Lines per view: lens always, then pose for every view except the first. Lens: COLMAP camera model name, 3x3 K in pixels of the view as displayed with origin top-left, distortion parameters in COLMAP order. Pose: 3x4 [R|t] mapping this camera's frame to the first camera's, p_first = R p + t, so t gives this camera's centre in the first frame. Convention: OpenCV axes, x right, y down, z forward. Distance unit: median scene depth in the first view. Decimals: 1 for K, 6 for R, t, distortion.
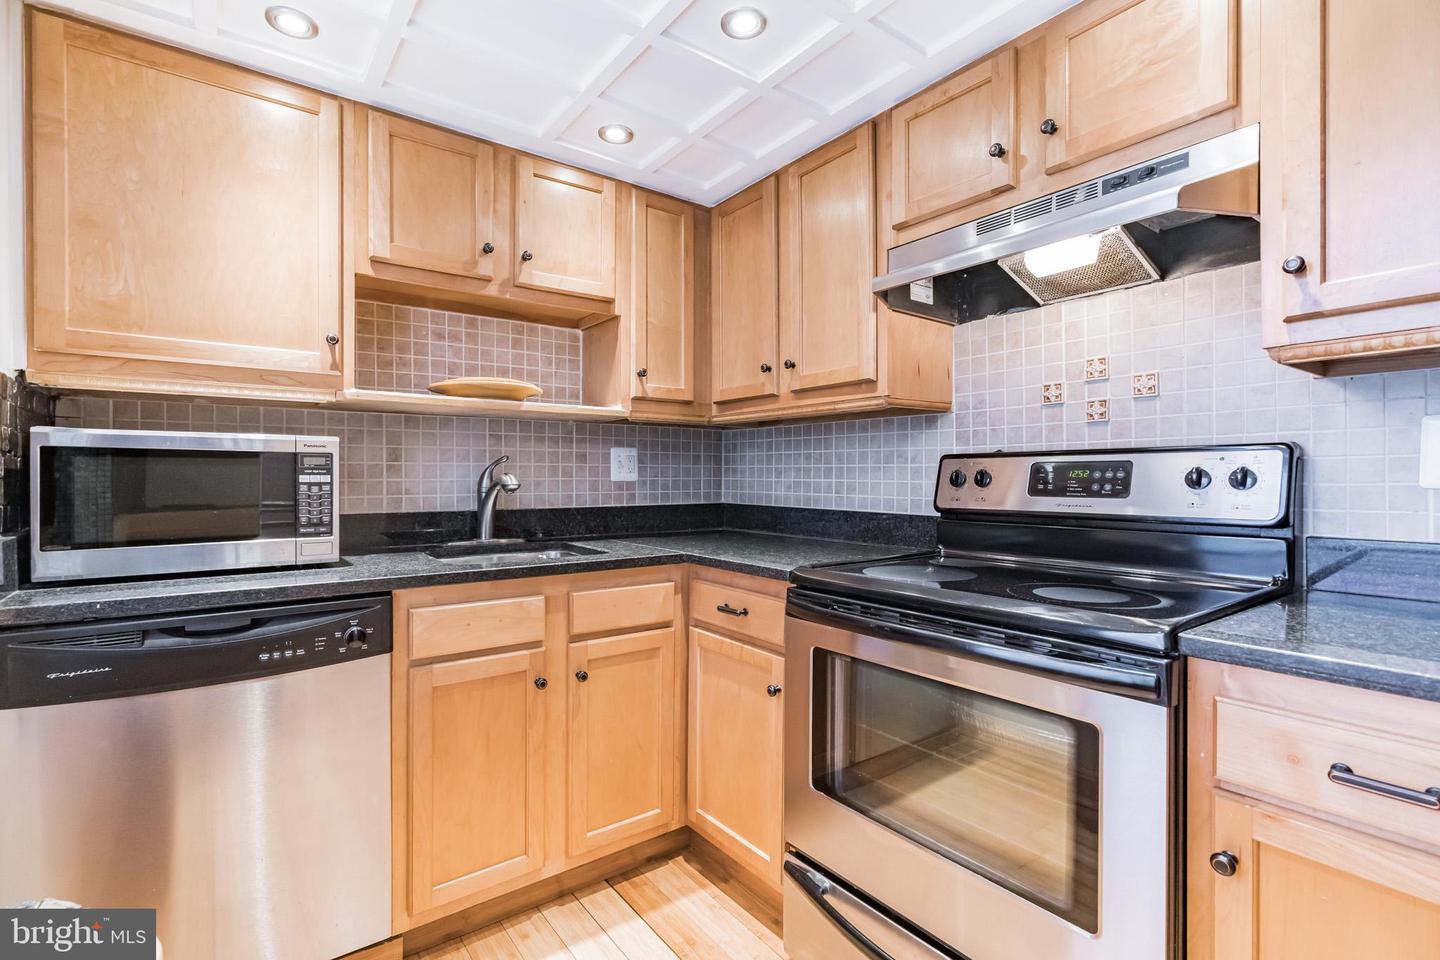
lens RADIAL K [[658.5, 0, 717.4], [0, 658.5, 487.1], [0, 0, 1]] dist [-0.000592, 0.000970]
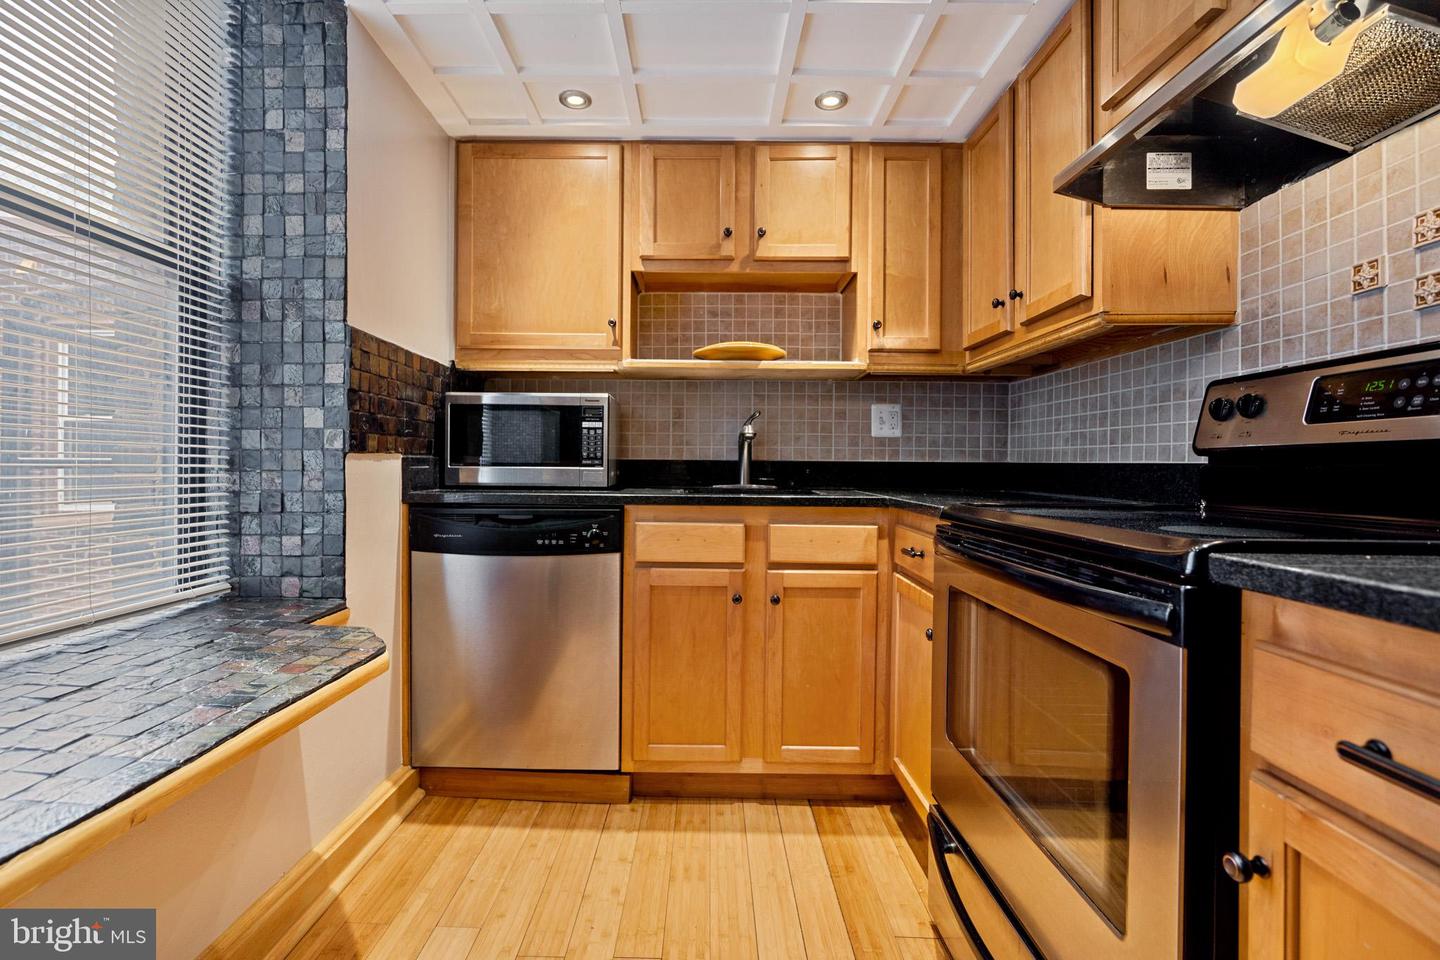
lens RADIAL K [[670.8, 0, 715.5], [0, 670.8, 473.0], [0, 0, 1]] dist [0.000321, 0.001599]
pose [[0.801768, 0.012388, -0.597508, 0.353158], [-0.018125, 0.999829, -0.003591, 0.072432], [0.597361, 0.013709, 0.801855, 0.028422]]
